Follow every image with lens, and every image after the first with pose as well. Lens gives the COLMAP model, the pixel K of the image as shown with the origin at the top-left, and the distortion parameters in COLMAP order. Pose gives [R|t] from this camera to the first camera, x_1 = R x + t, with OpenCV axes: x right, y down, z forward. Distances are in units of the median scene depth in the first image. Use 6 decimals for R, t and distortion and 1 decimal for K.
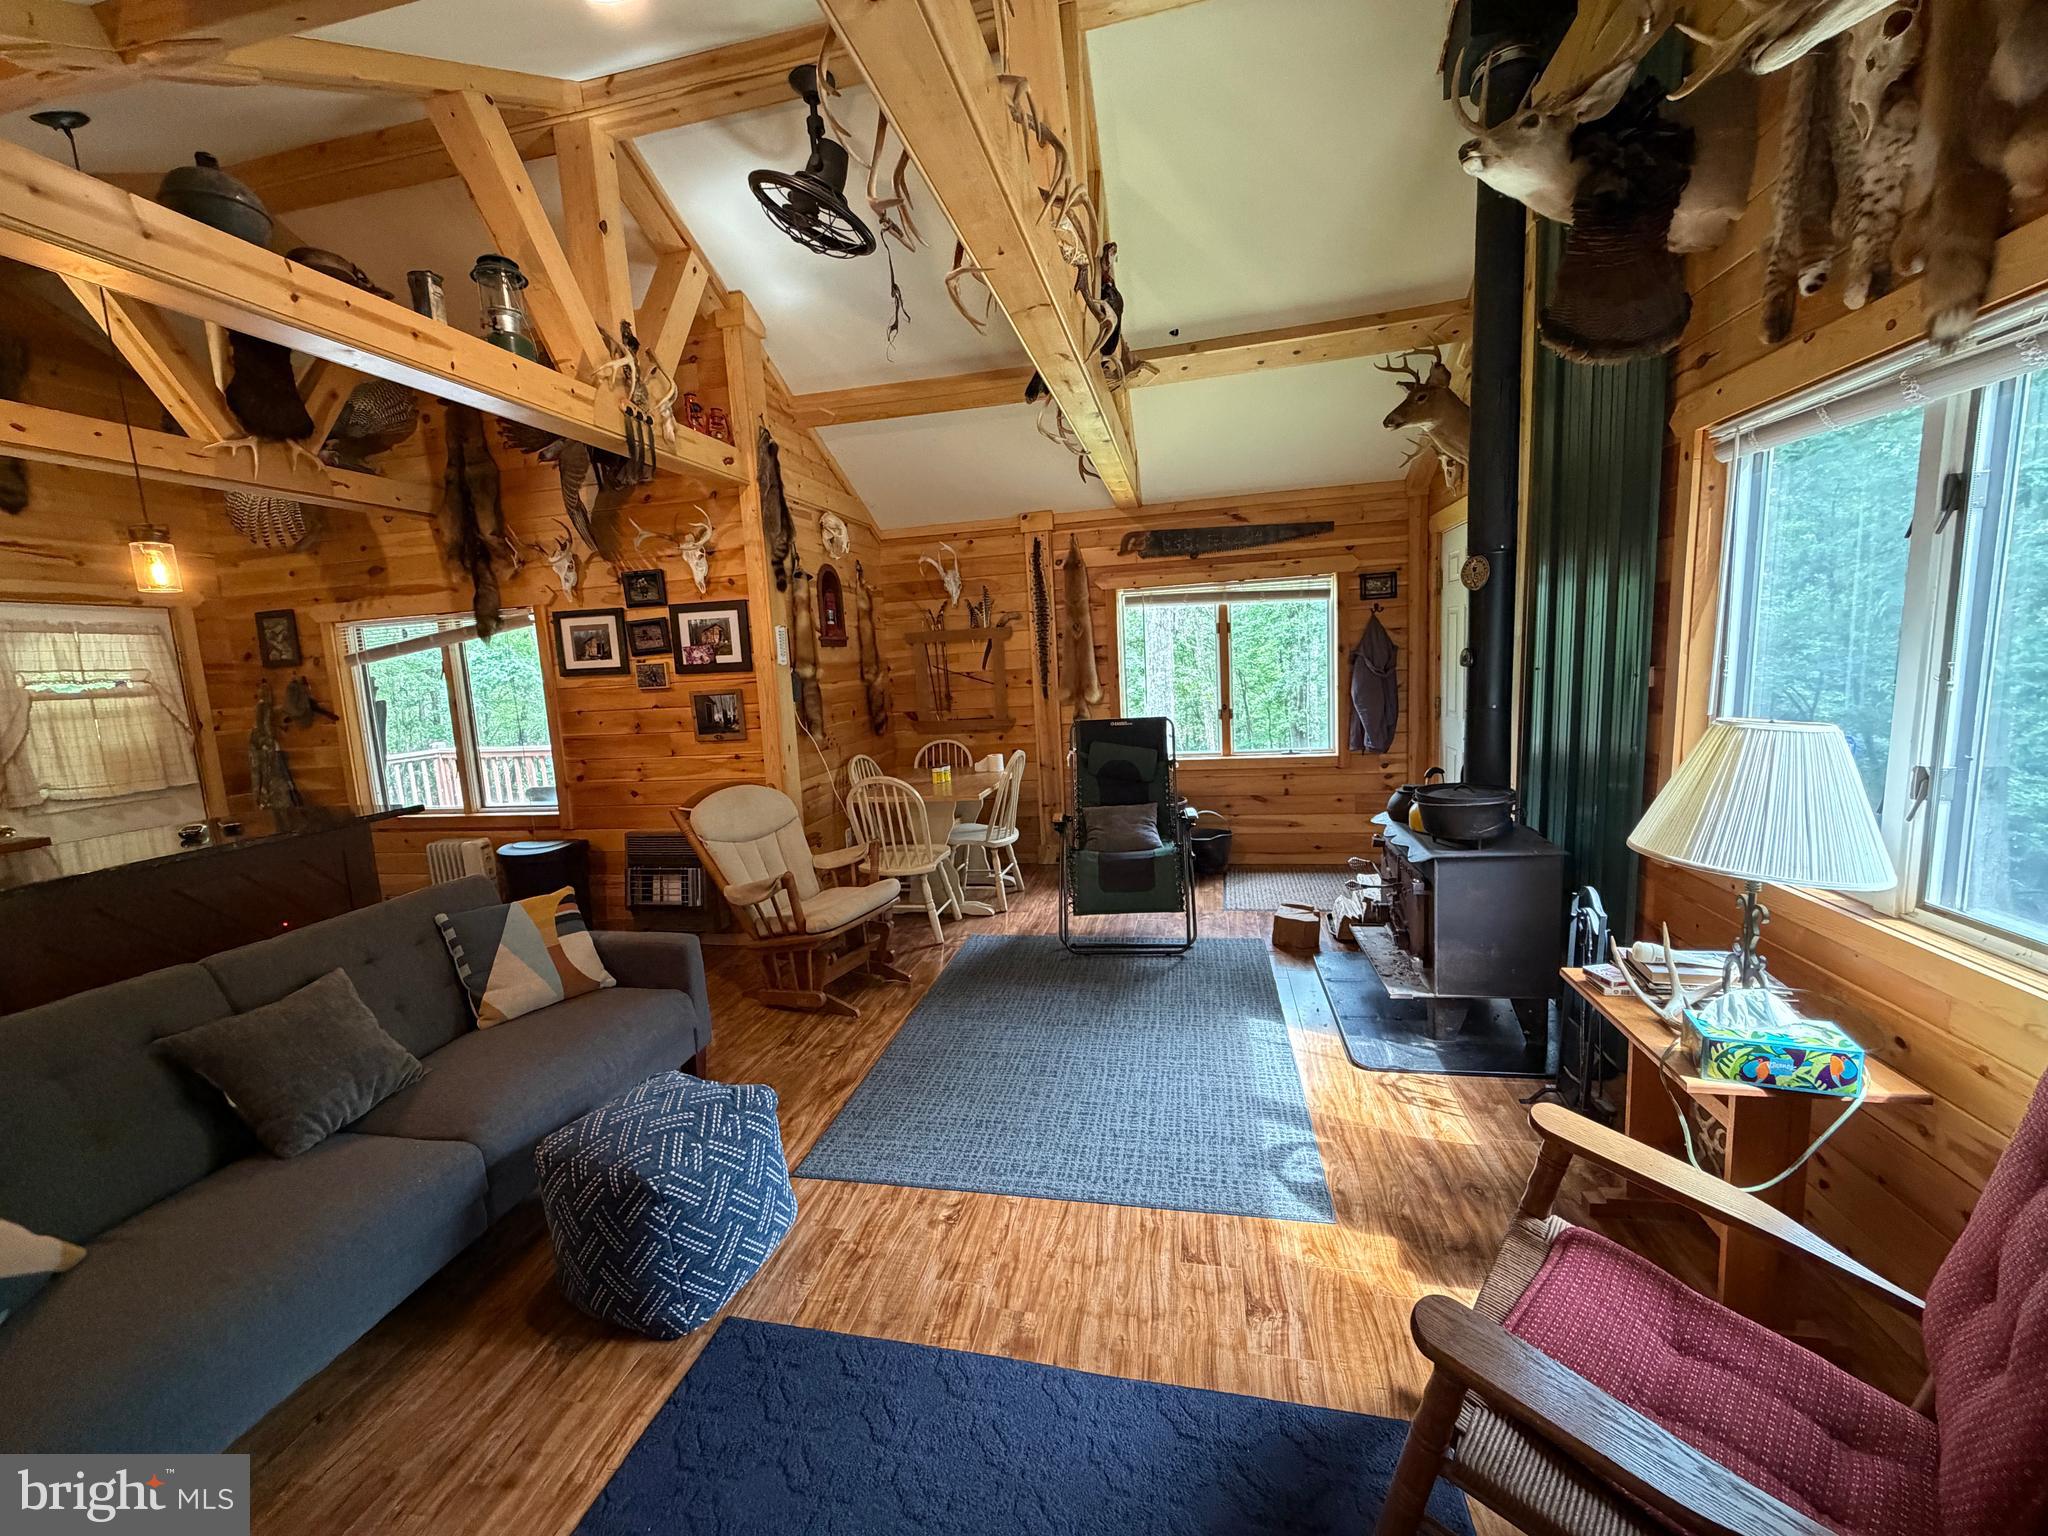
lens RADIAL K [[814.8, 0, 1016.6], [0, 814.8, 769.3], [0, 0, 1]] dist [0.000314, -0.000340]
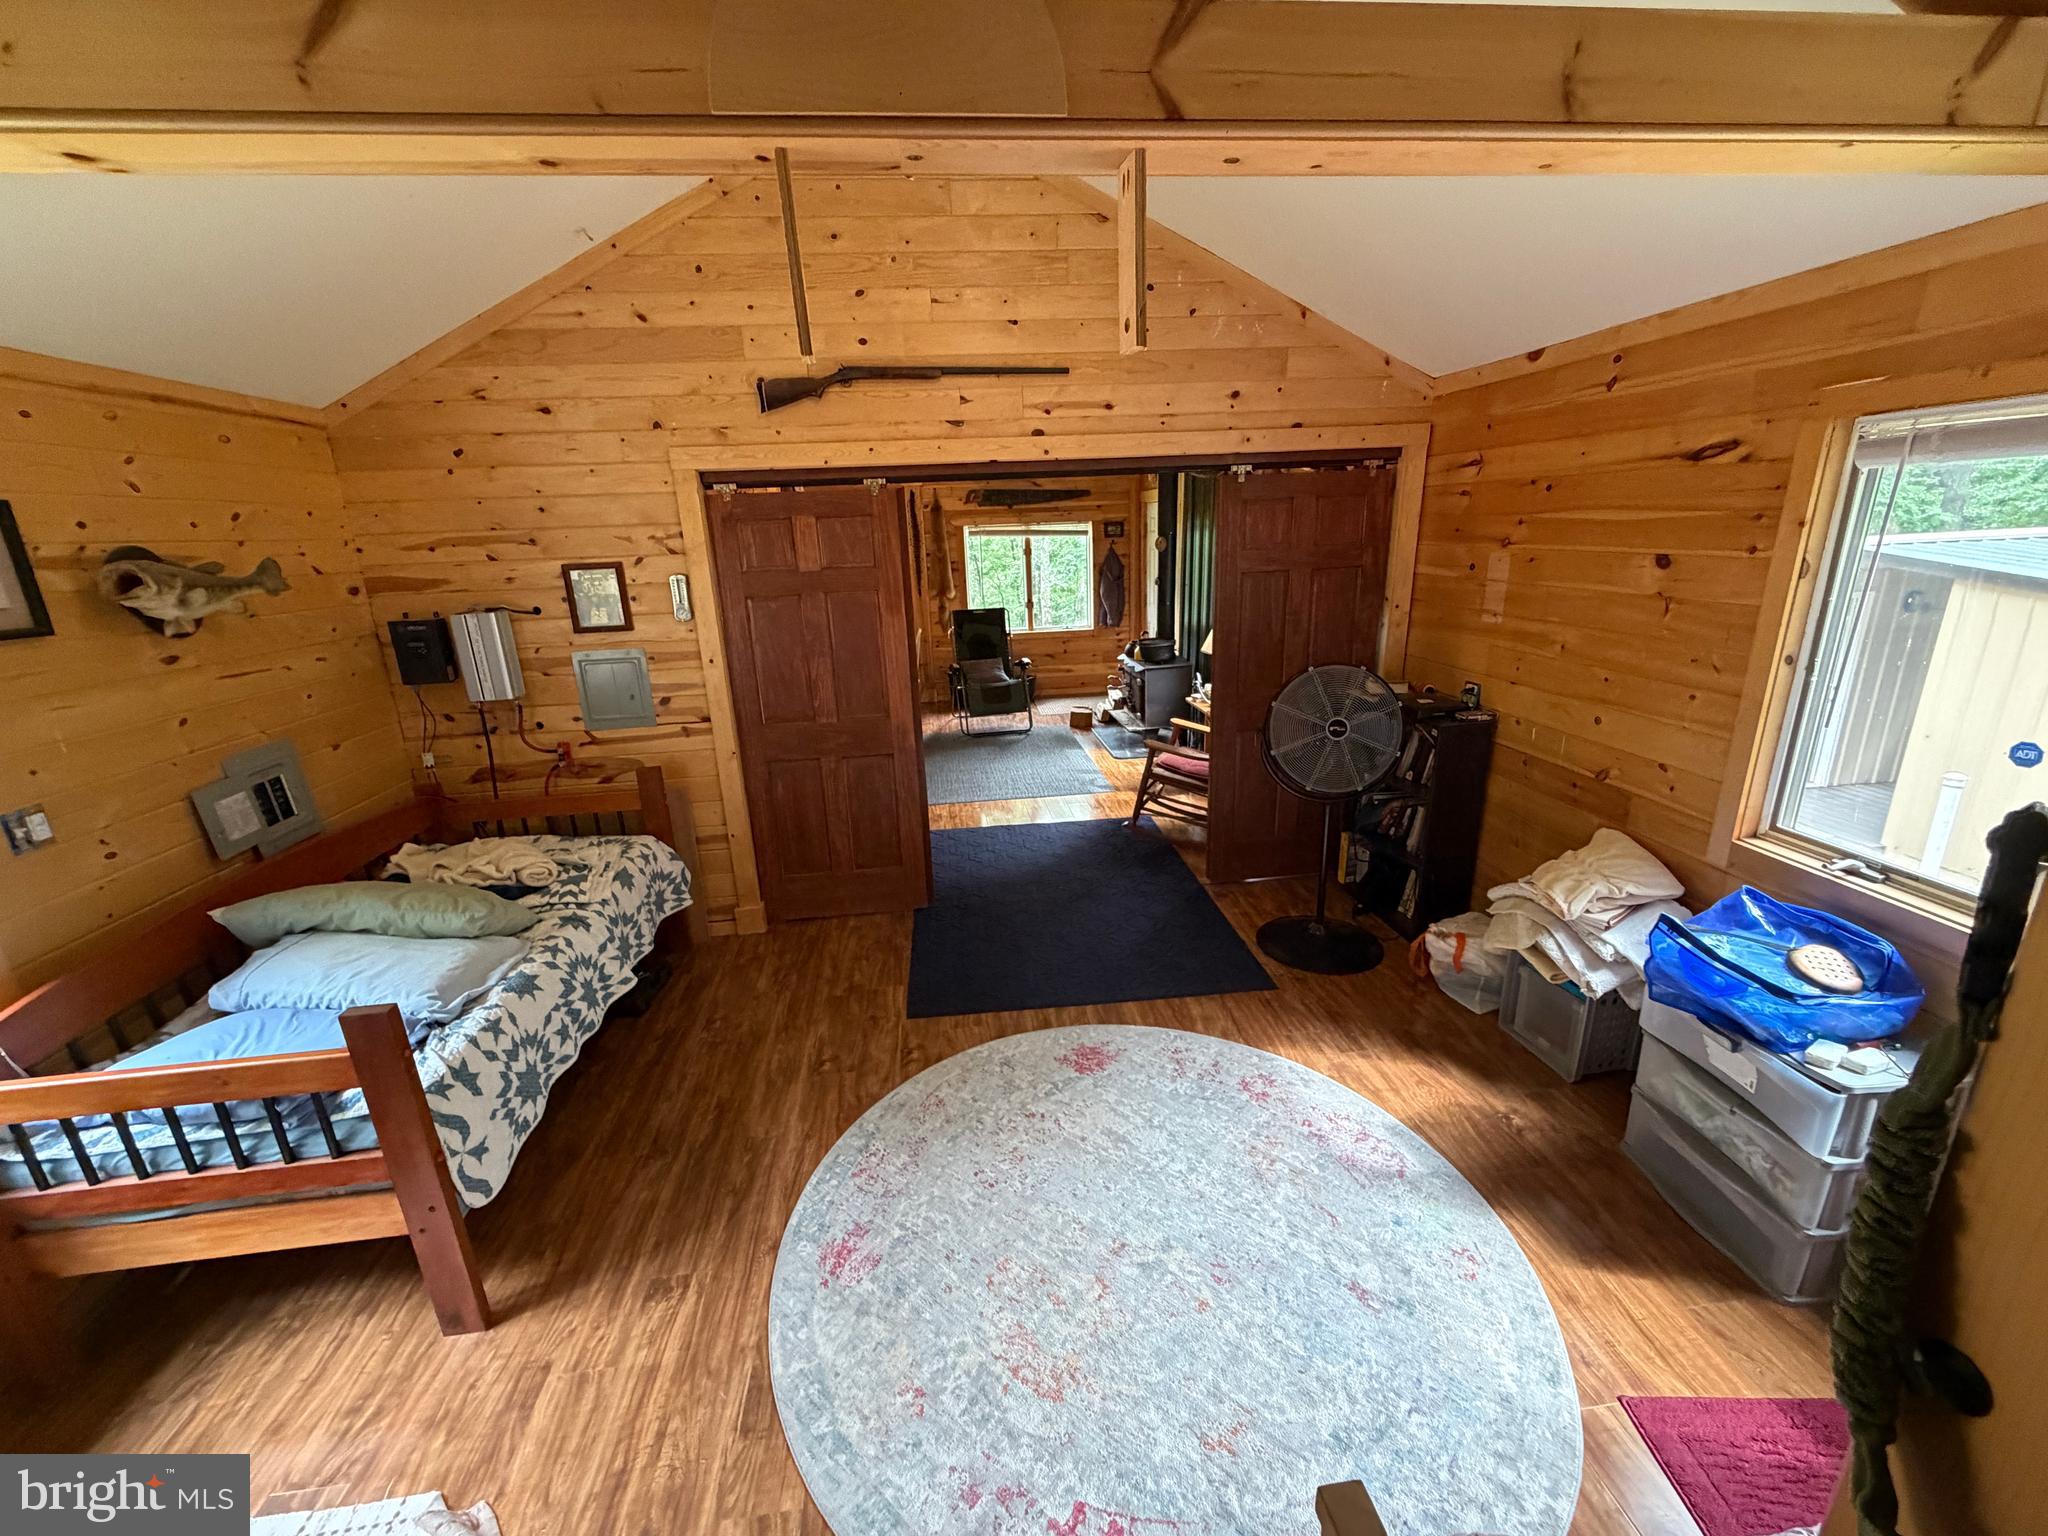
lens RADIAL K [[814.8, 0, 1016.6], [0, 814.8, 769.3], [0, 0, 1]] dist [0.000314, -0.000340]
pose [[0.946961, -0.071987, 0.313182, -0.316584], [0.027768, 0.989271, 0.143429, 0.024772], [-0.320147, -0.127125, 0.938800, -0.597799]]
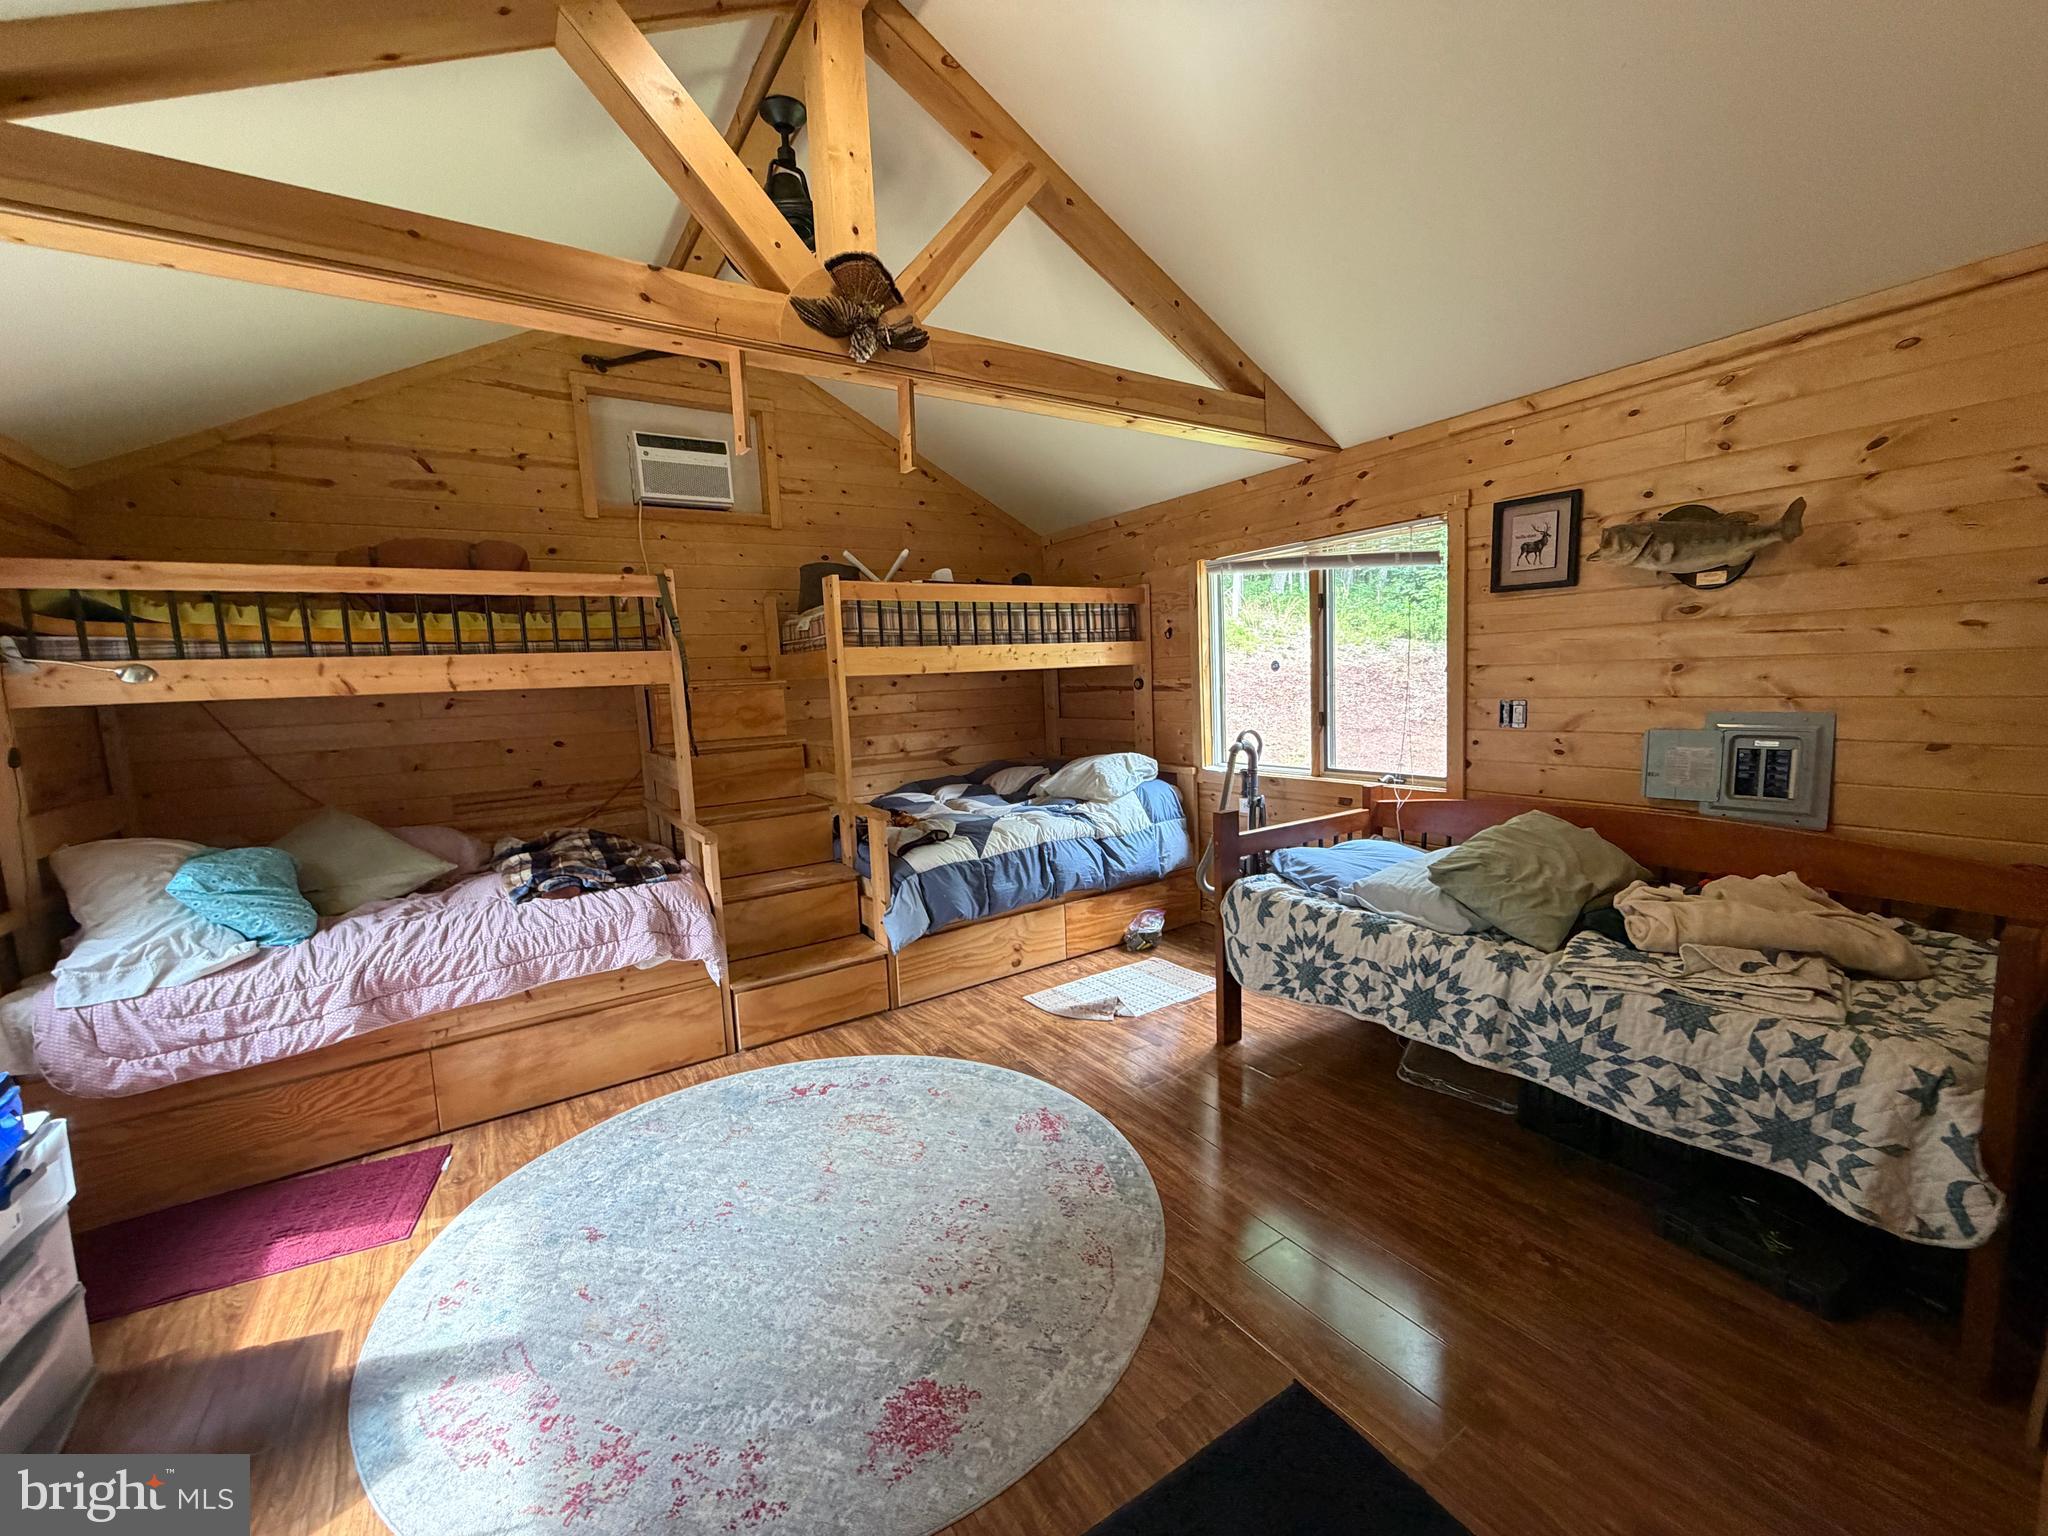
lens RADIAL K [[814.8, 0, 1016.6], [0, 814.8, 769.3], [0, 0, 1]] dist [0.000314, -0.000340]
pose [[-0.698199, 0.169398, -0.695573, 0.031444], [-0.009253, 0.969386, 0.245369, -0.007938], [0.715844, 0.177753, -0.675257, 0.062767]]
